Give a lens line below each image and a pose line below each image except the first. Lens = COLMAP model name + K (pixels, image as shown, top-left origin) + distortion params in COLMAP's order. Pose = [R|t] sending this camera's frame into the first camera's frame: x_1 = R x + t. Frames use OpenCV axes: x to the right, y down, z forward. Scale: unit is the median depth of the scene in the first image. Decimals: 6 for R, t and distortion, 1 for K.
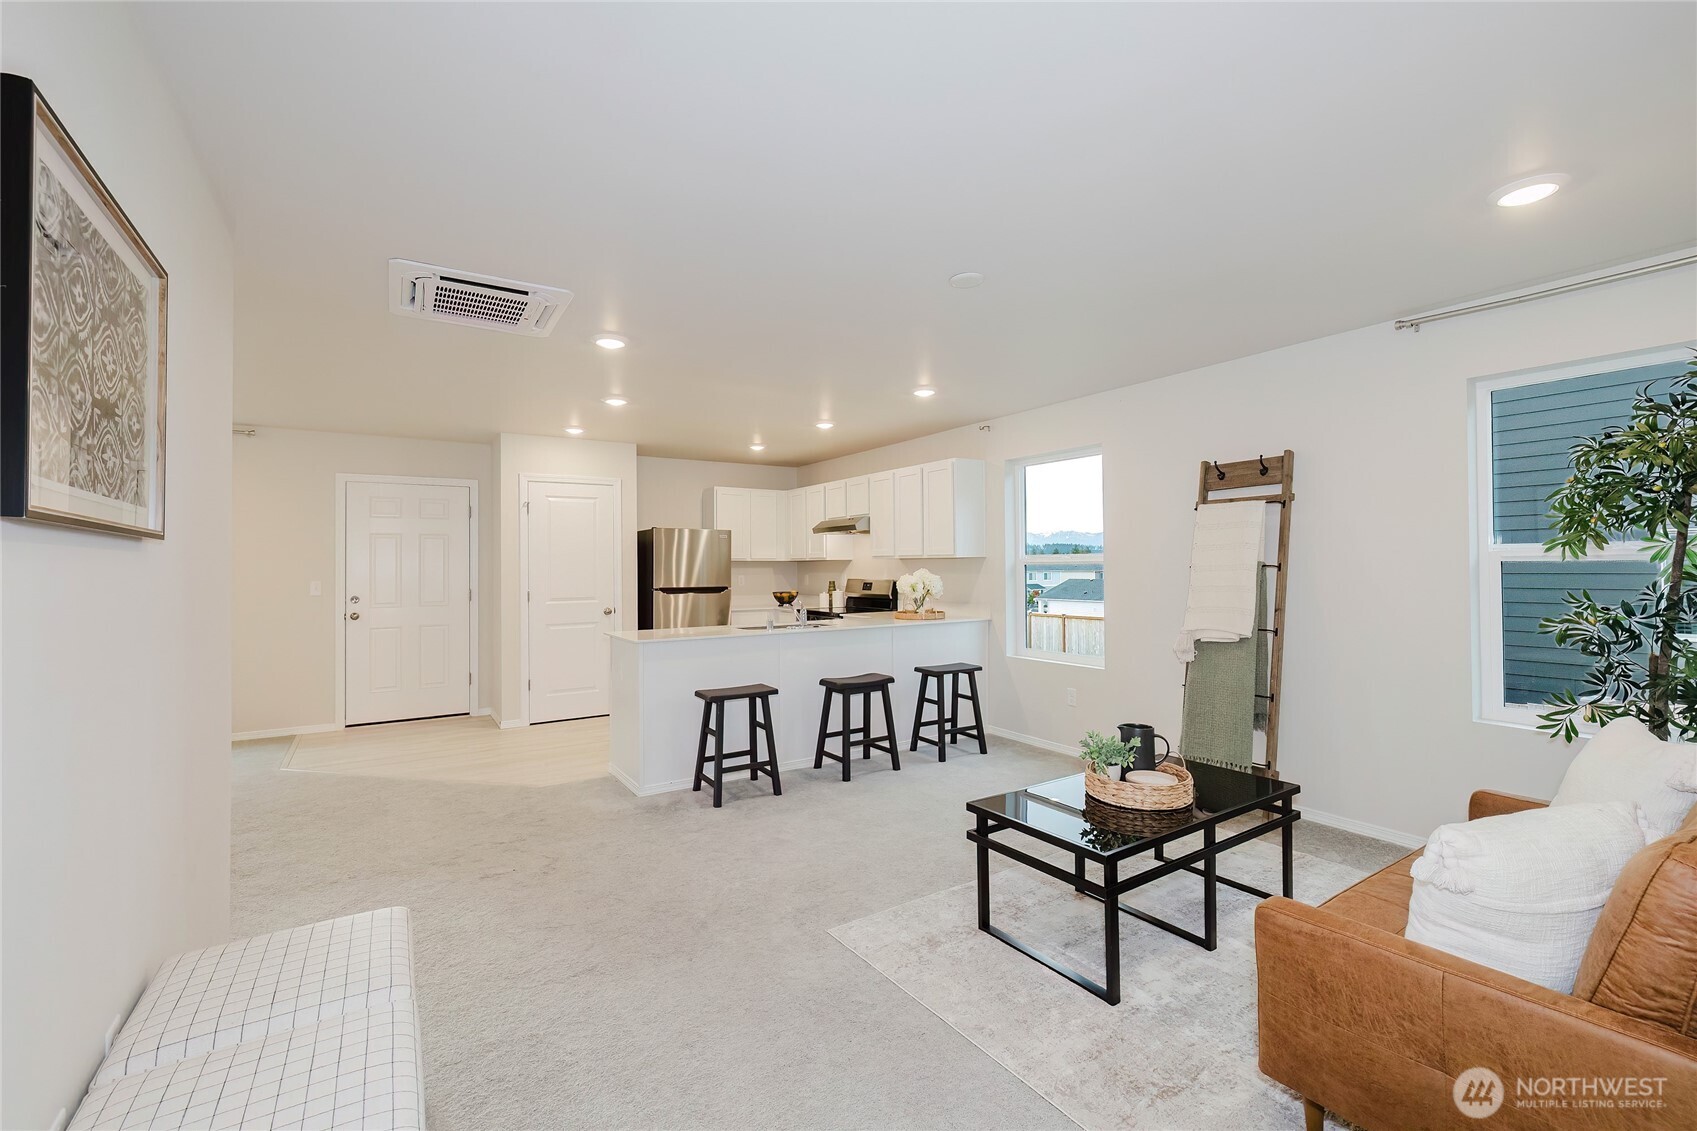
lens RADIAL K [[728.4, 0, 853.4], [0, 728.4, 626.7], [0, 0, 1]] dist [-0.000338, 0.000306]
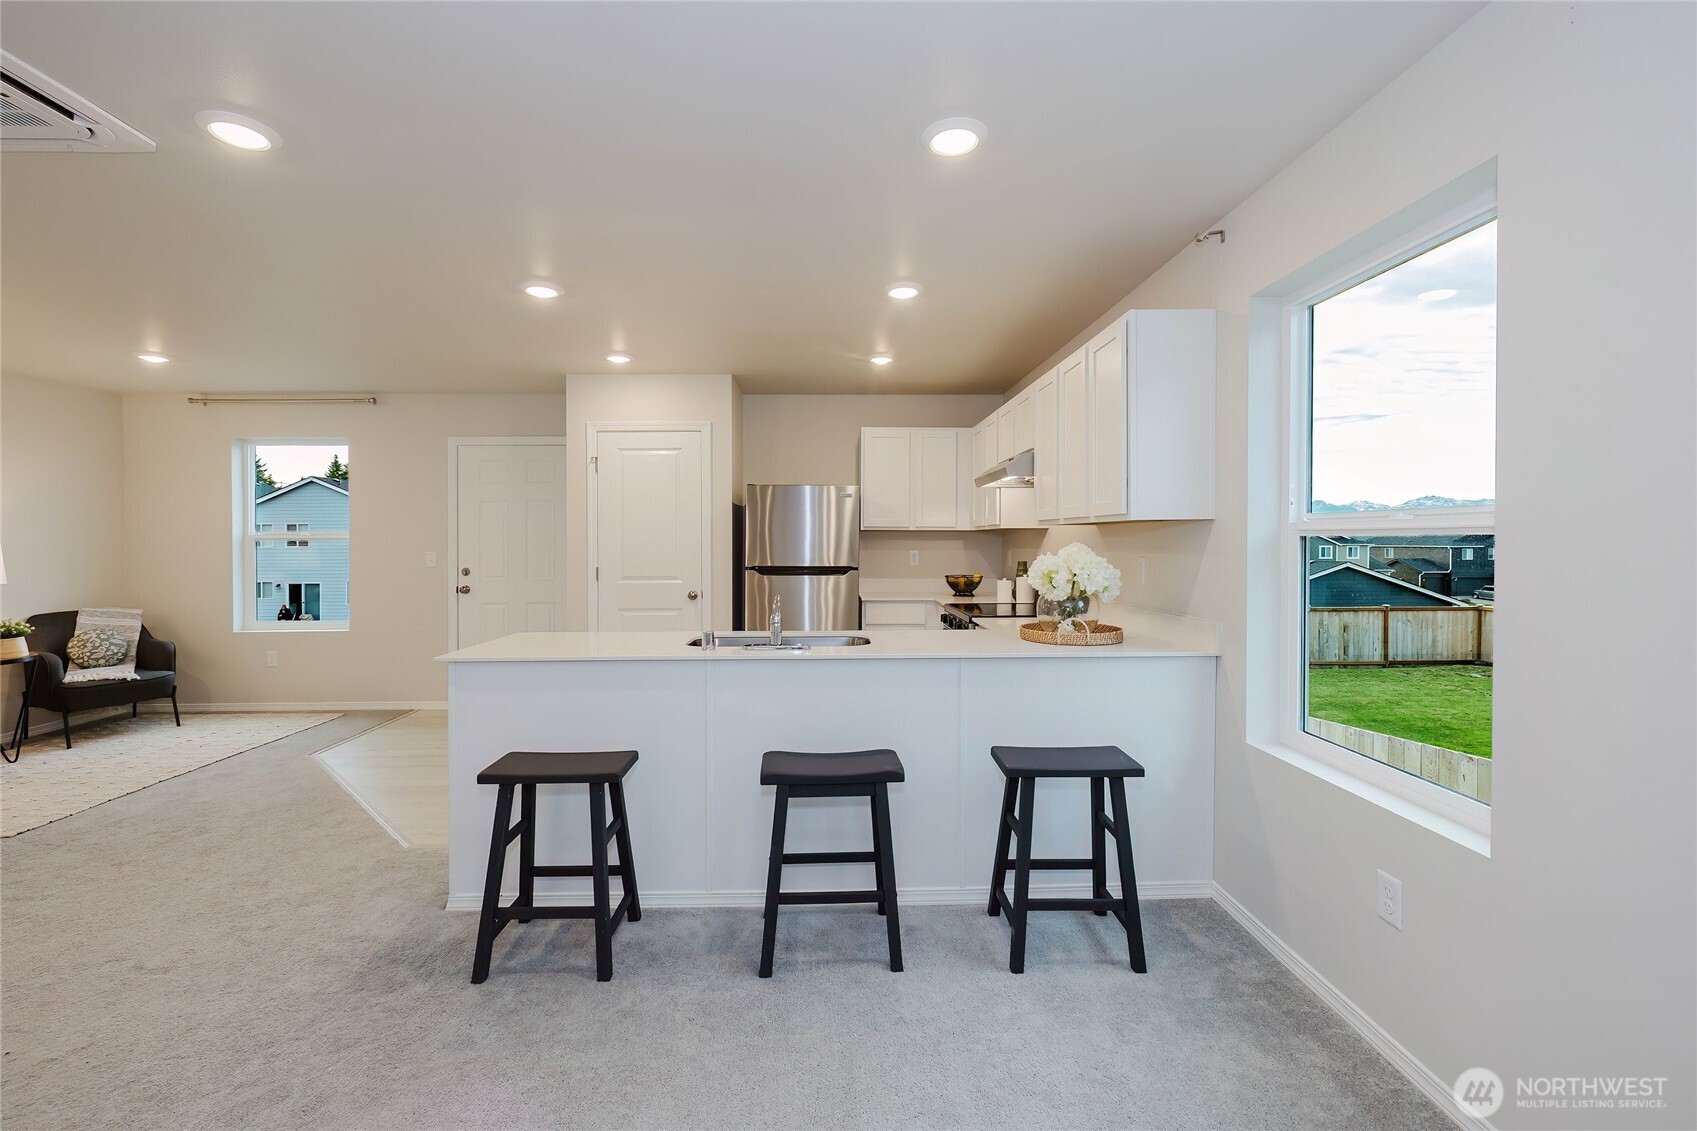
lens RADIAL K [[728.4, 0, 841.2], [0, 728.4, 580.5], [0, 0, 1]] dist [-0.000338, 0.000306]
pose [[0.846649, 0.033457, -0.531099, 0.200797], [-0.046821, 0.998835, -0.011719, -0.034789], [0.530087, 0.034788, 0.847229, 0.426852]]
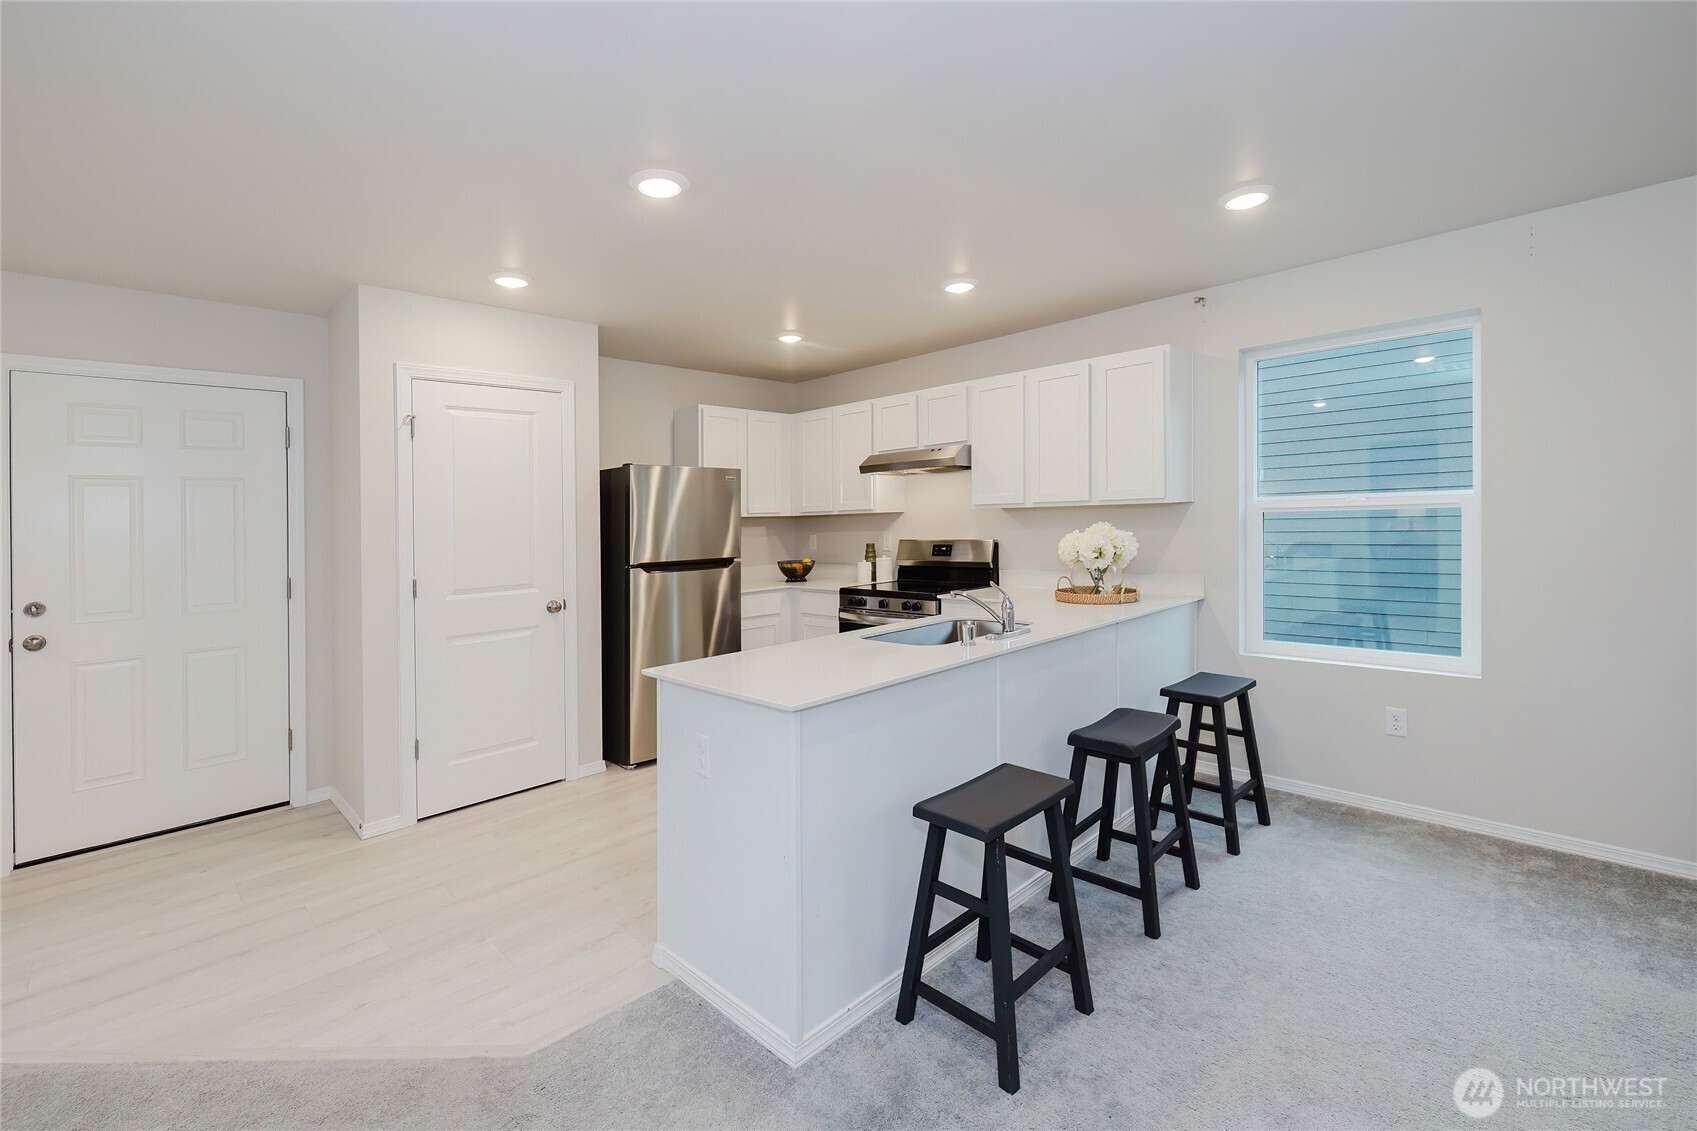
lens RADIAL K [[728.4, 0, 827.0], [0, 728.4, 558.6], [0, 0, 1]] dist [-0.000338, 0.000306]
pose [[0.980615, -0.032068, 0.193301, -0.231145], [0.038449, 0.998829, -0.029349, -0.033729], [-0.192133, 0.036213, 0.980701, 0.377549]]
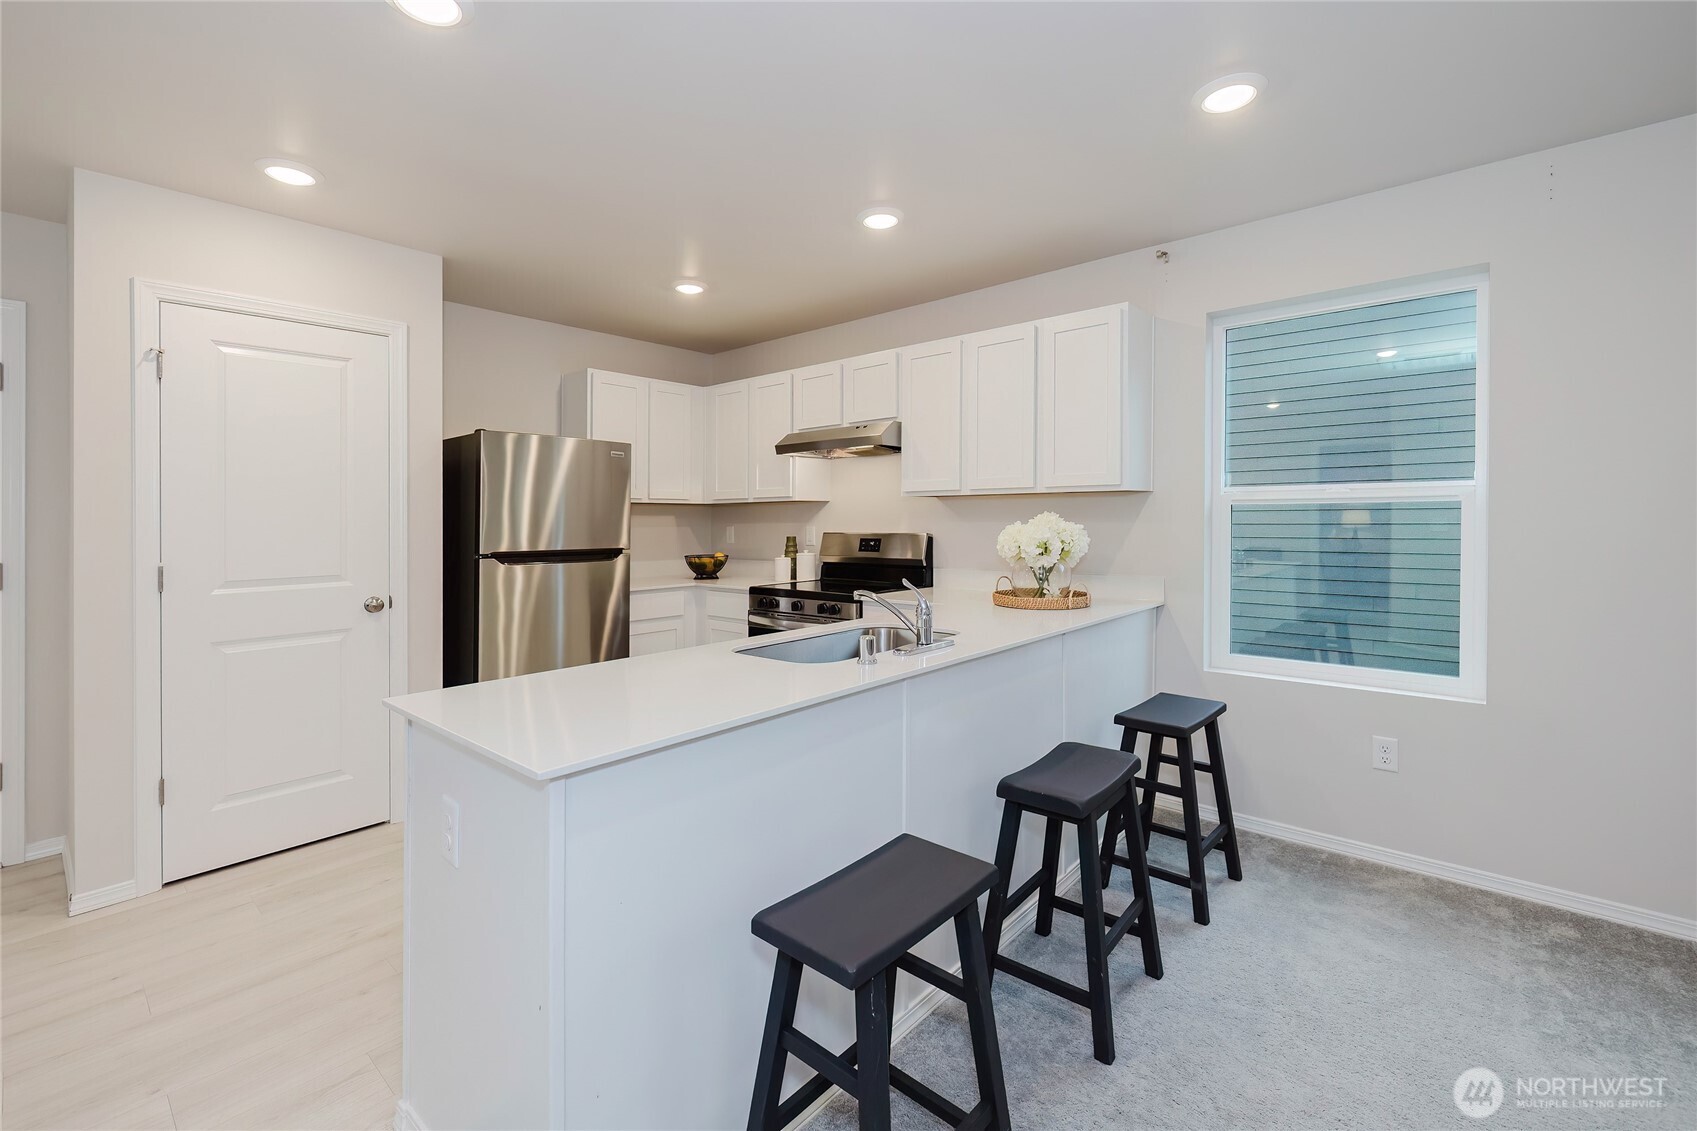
lens RADIAL K [[728.4, 0, 839.9], [0, 728.4, 545.4], [0, 0, 1]] dist [-0.000338, 0.000306]
pose [[0.963741, -0.010640, 0.266629, -0.172007], [0.024061, 0.998599, -0.047122, -0.029611], [-0.265754, 0.051828, 0.962647, 0.466109]]
